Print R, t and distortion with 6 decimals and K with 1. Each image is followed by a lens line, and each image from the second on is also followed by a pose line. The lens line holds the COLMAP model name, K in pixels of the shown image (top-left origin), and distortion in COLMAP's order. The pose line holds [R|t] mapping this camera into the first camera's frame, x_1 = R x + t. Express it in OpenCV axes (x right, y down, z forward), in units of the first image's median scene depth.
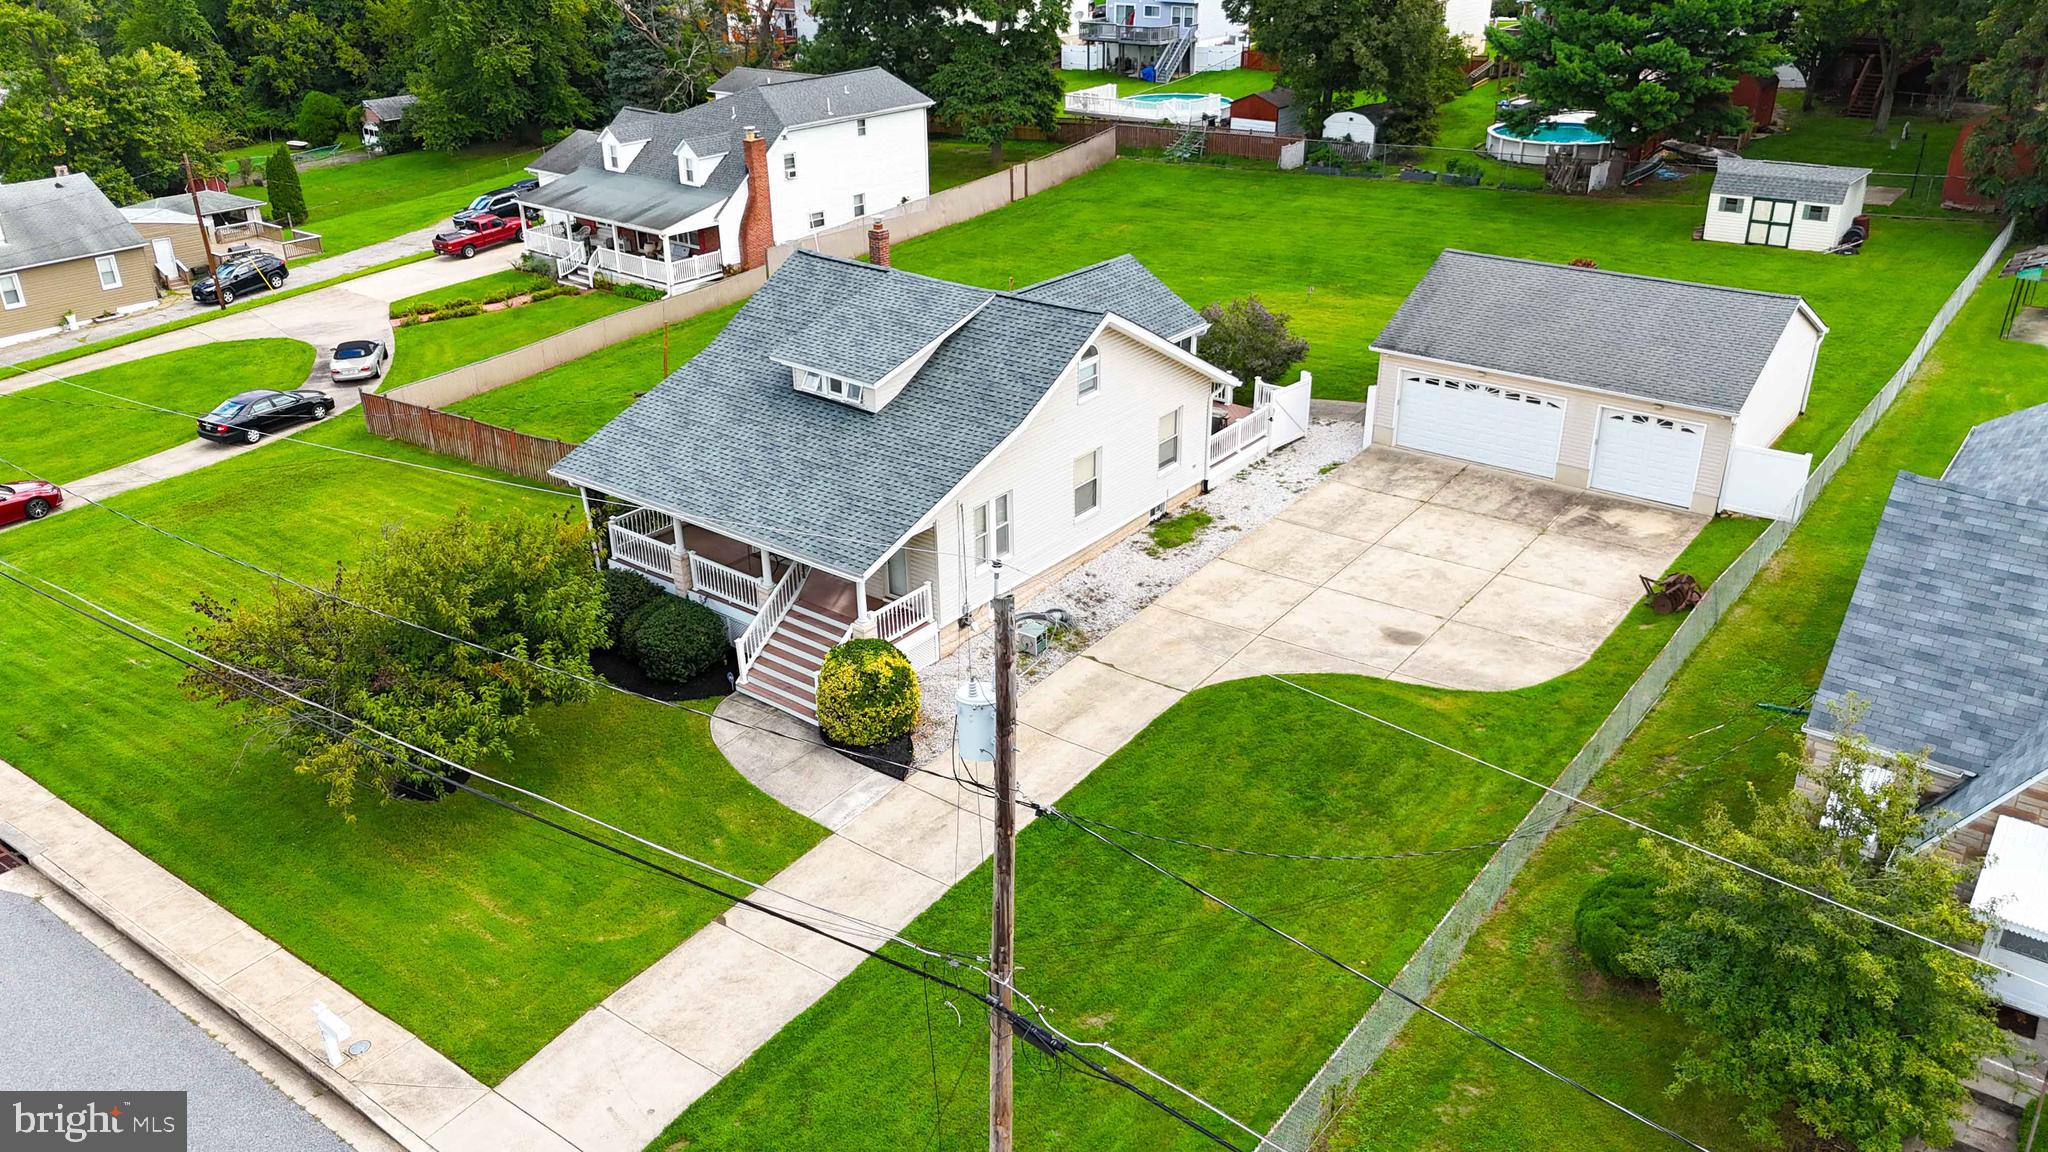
lens RADIAL K [[1506.6, 0, 1024.0], [0, 1506.6, 576.0], [0, 0, 1]] dist [0.089513, -0.127139]
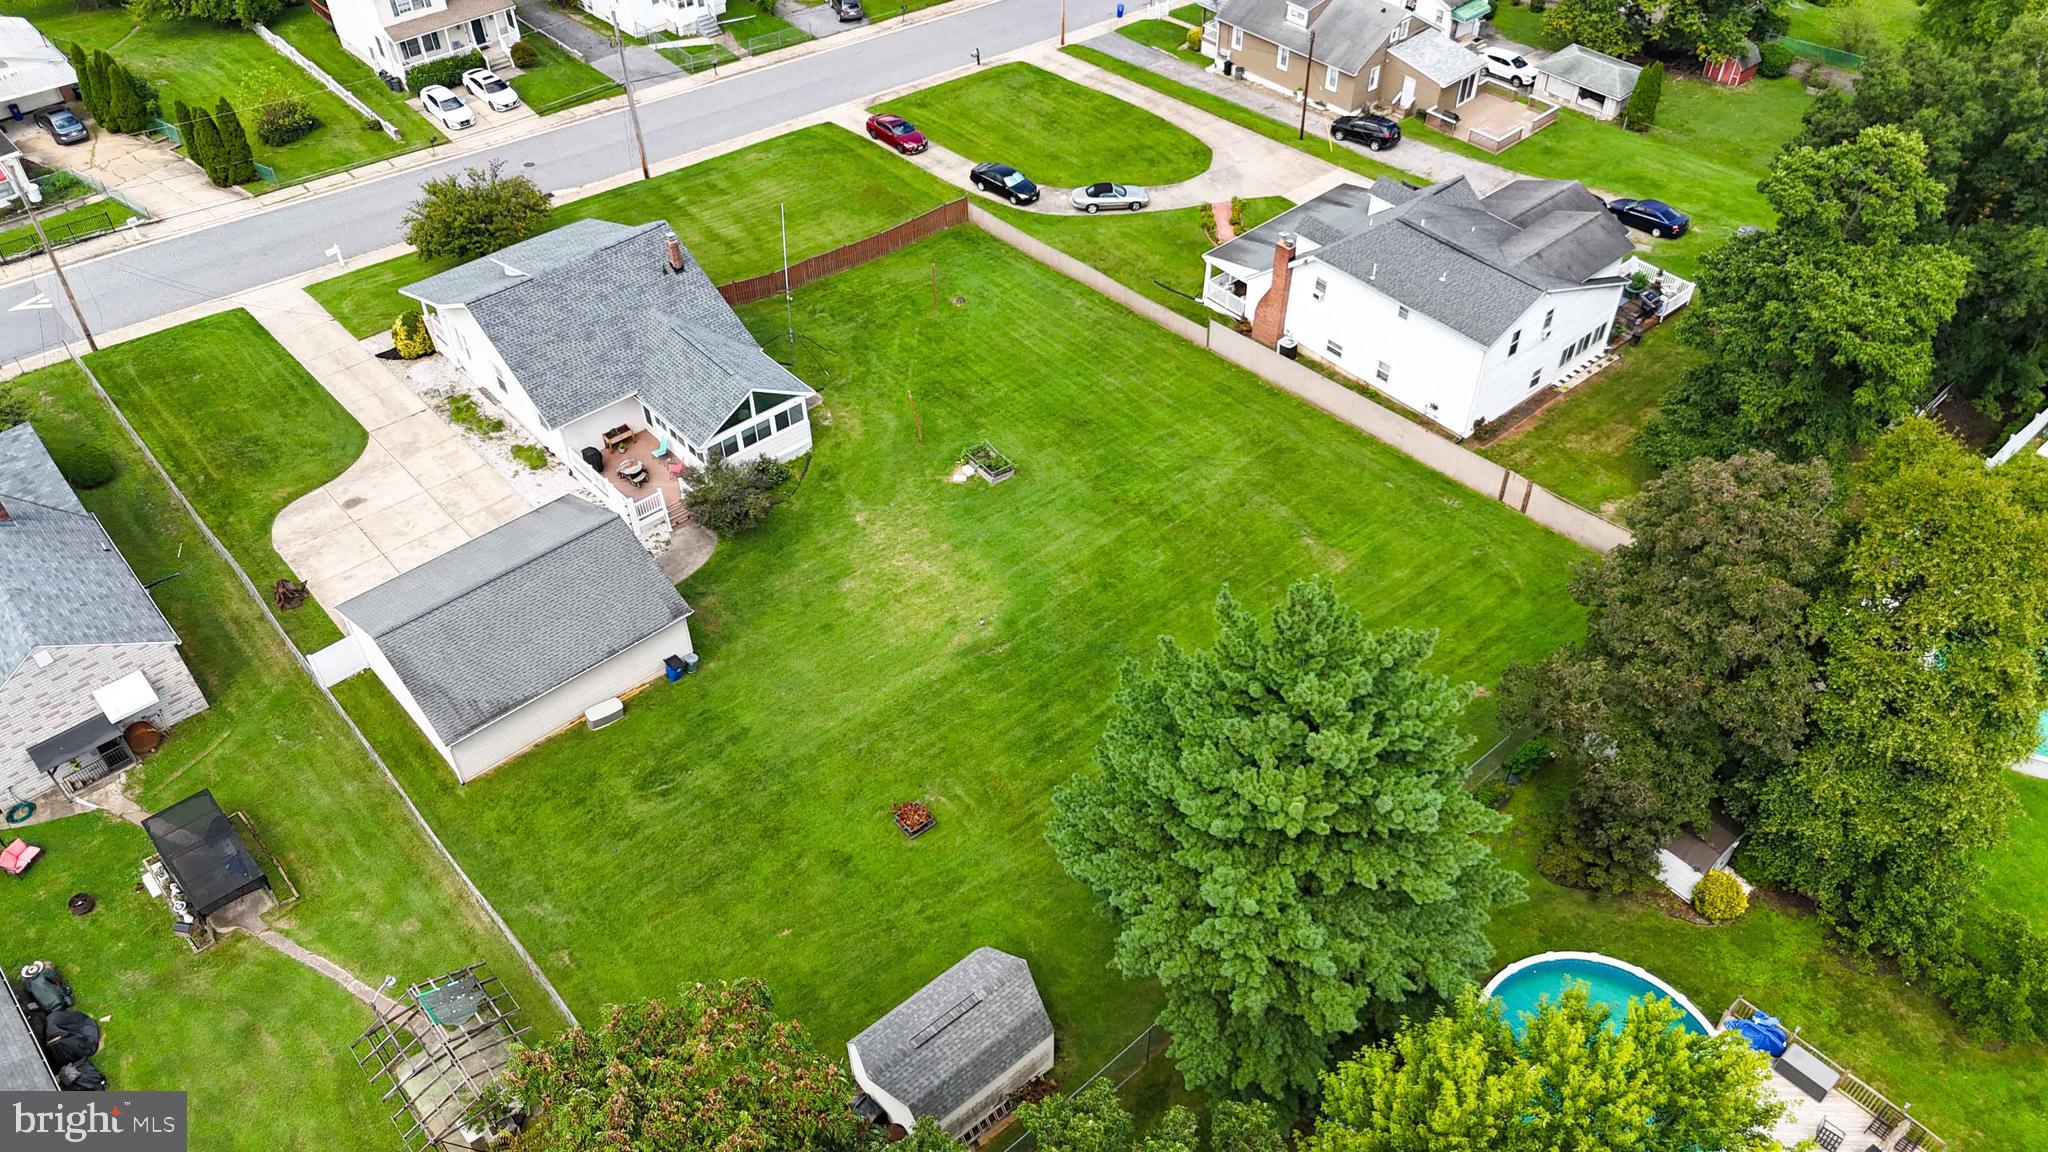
lens RADIAL K [[1506.6, 0, 1024.0], [0, 1506.6, 576.0], [0, 0, 1]] dist [0.089513, -0.127139]
pose [[-0.187155, 0.687298, -0.701851, 1.138637], [-0.411267, 0.594022, 0.691373, -1.200089], [0.892094, 0.418042, 0.171489, 1.100017]]
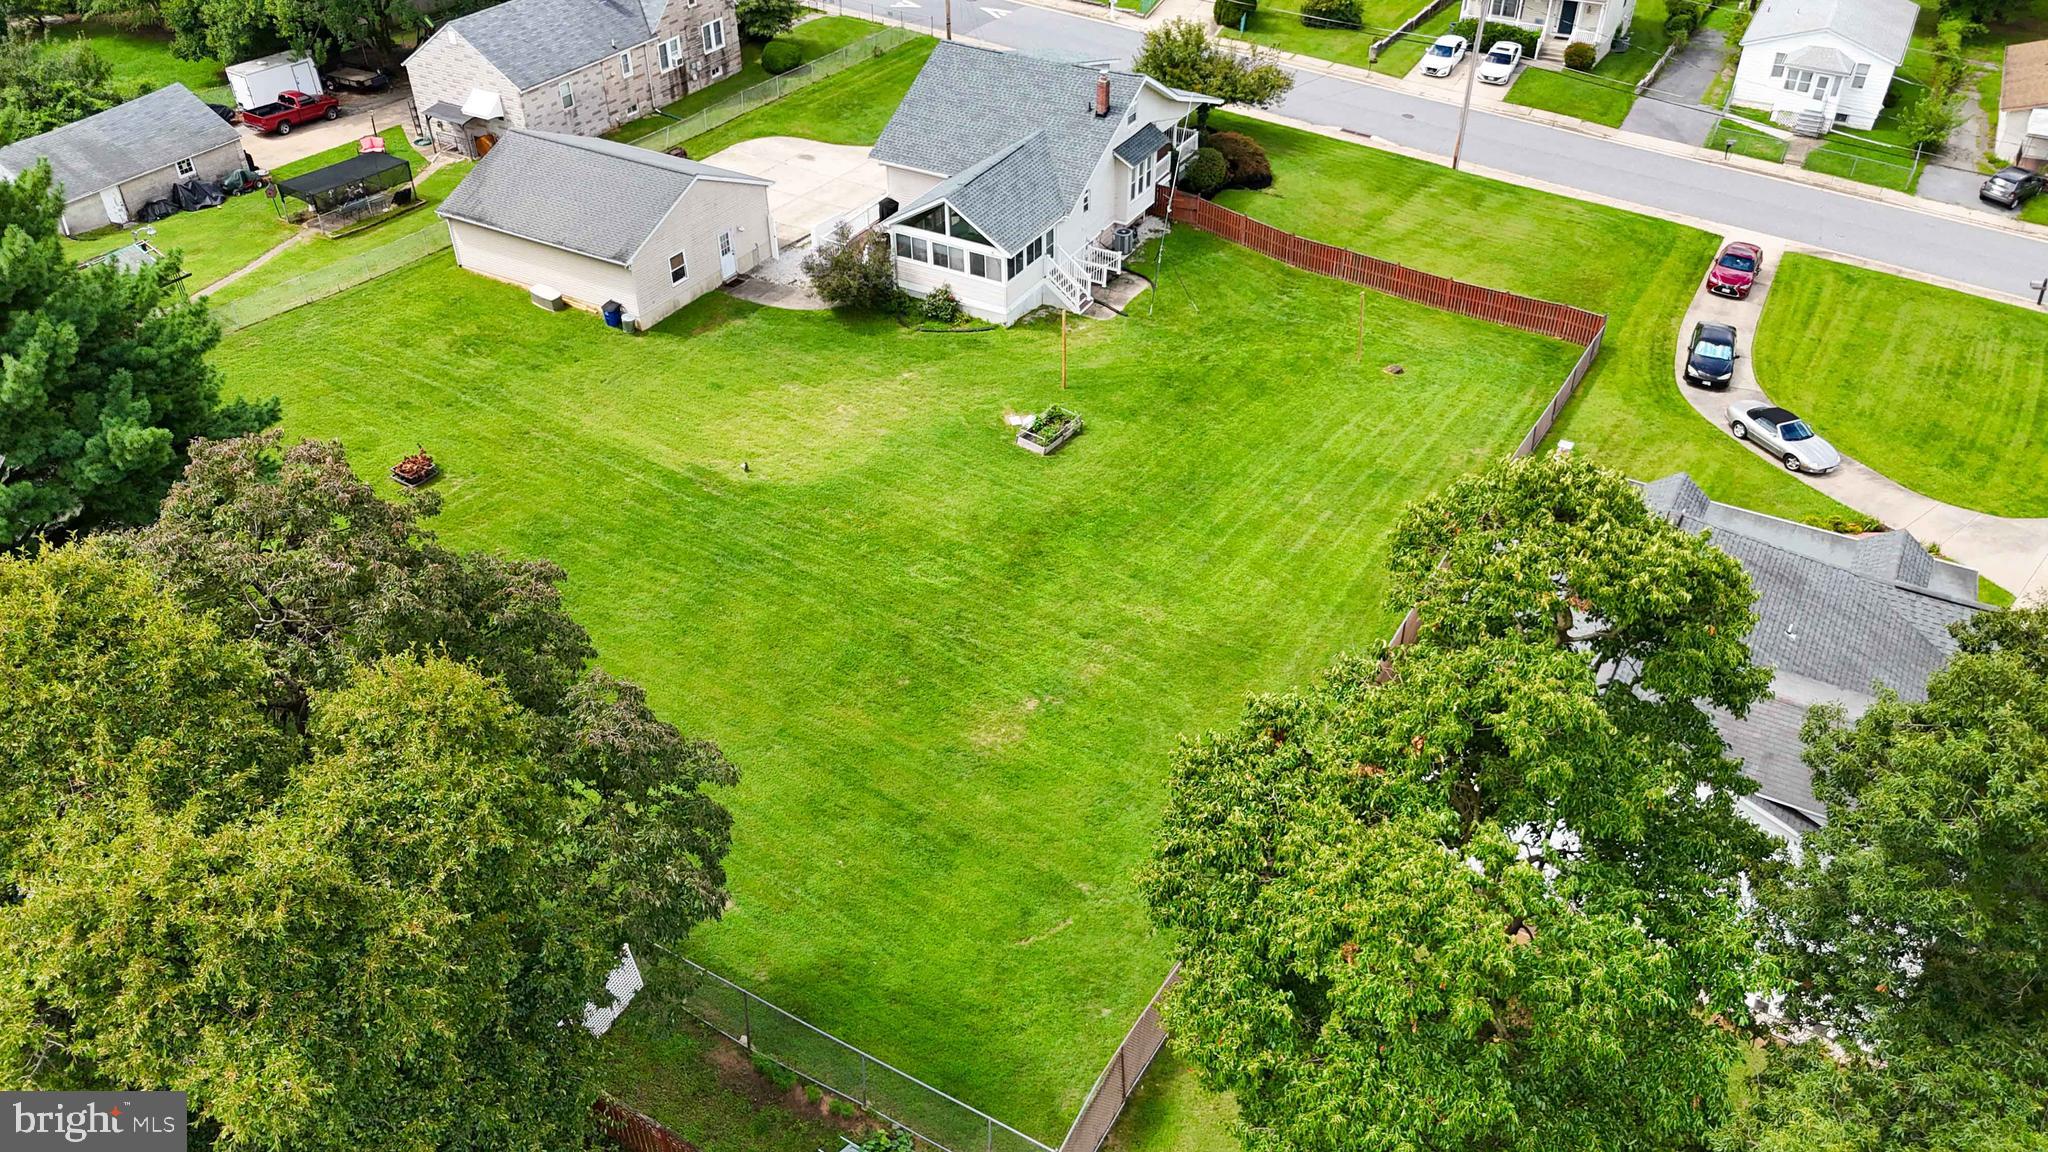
lens RADIAL K [[1506.8, 0, 1024.0], [0, 1506.8, 576.0], [0, 0, 1]] dist [0.062674, -0.049733]
pose [[-0.990103, 0.094335, -0.103905, 0.167343], [-0.047740, 0.469830, 0.881465, -1.200421], [0.131971, 0.877702, -0.460677, 1.920075]]
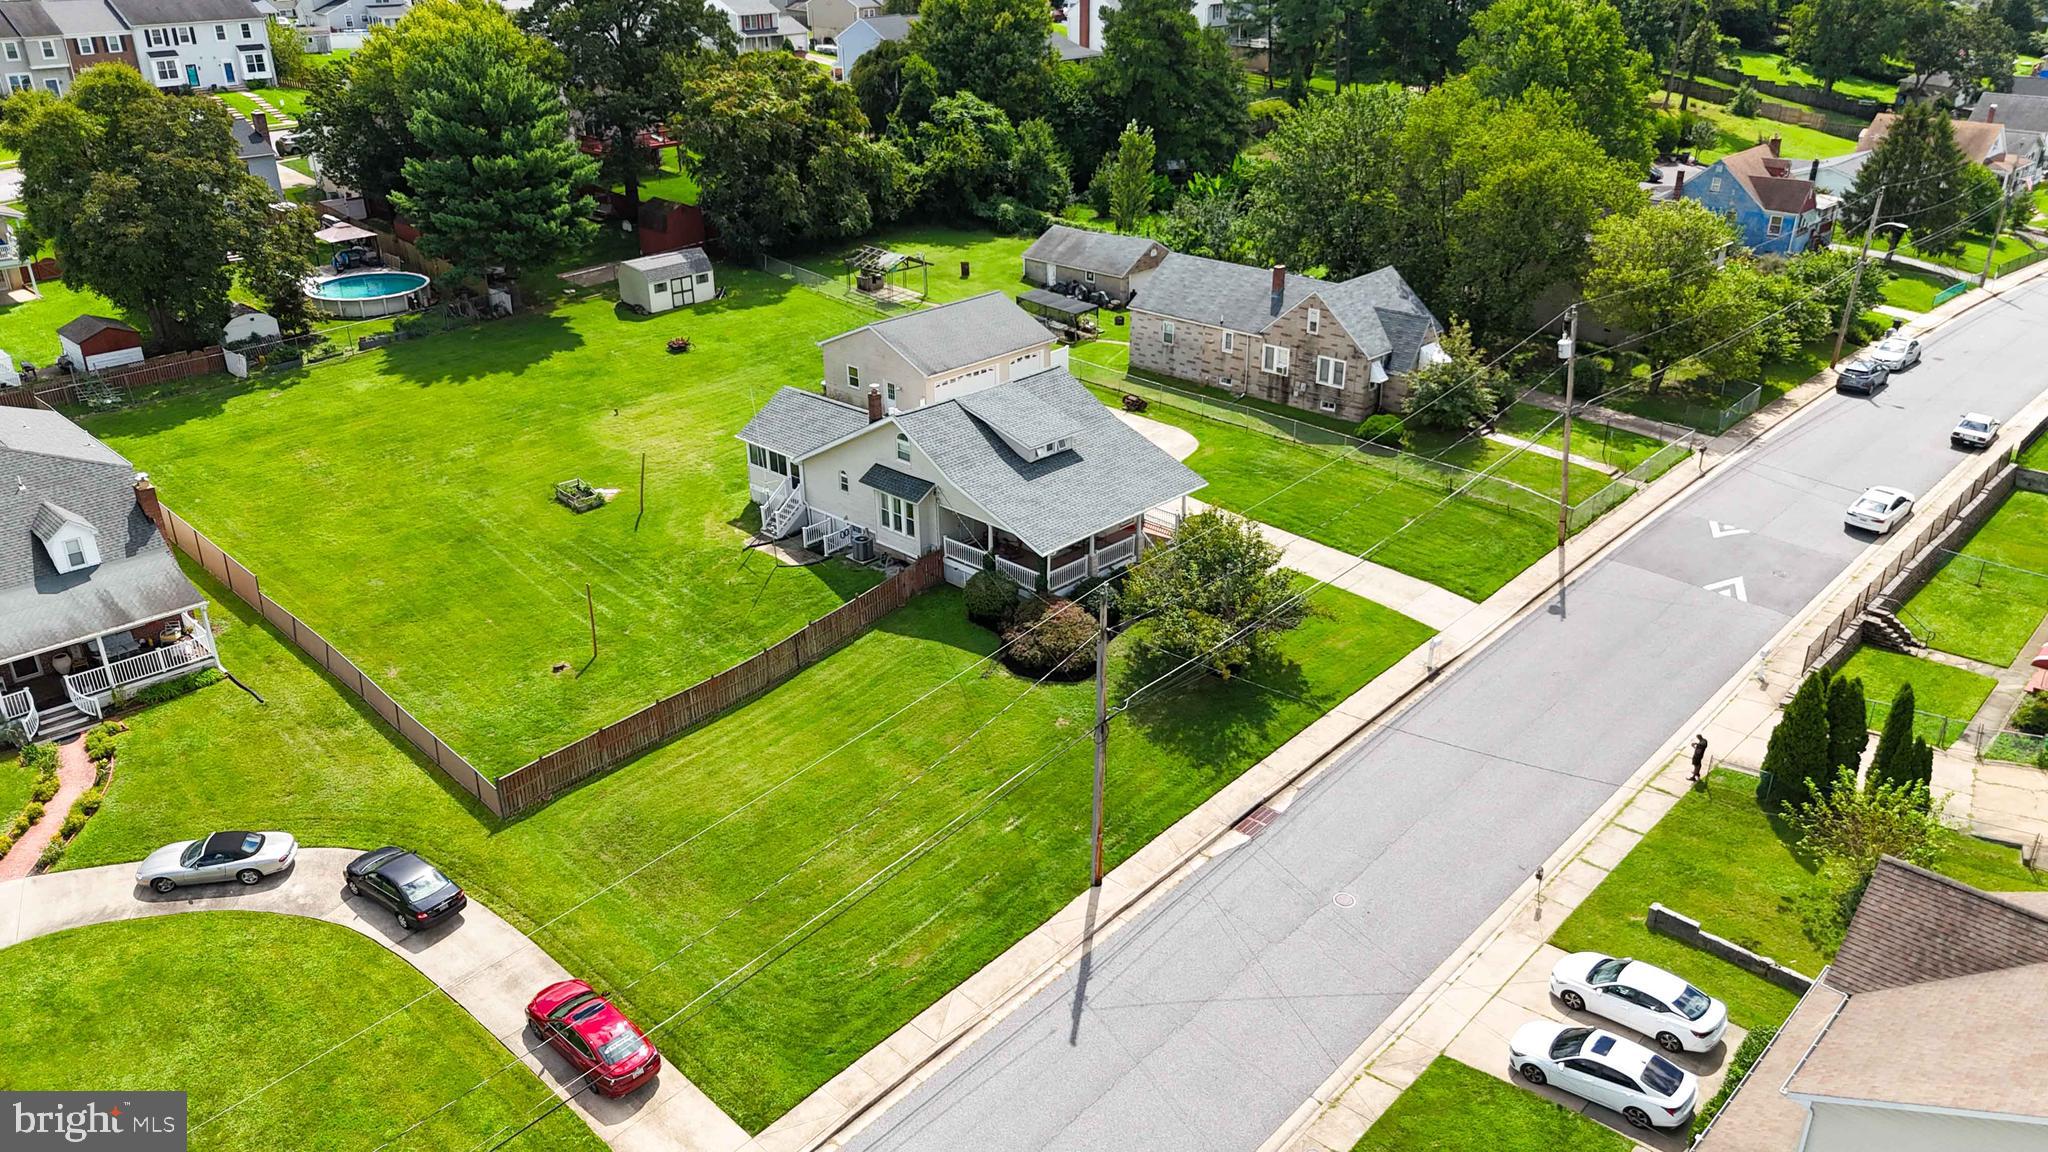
lens RADIAL K [[1506.6, 0, 1024.0], [0, 1506.6, 576.0], [0, 0, 1]] dist [0.089513, -0.127139]
pose [[0.104104, -0.406244, 0.907815, -1.407889], [0.431108, 0.840998, 0.326906, -0.461319], [-0.896275, 0.357334, 0.262686, 0.477268]]
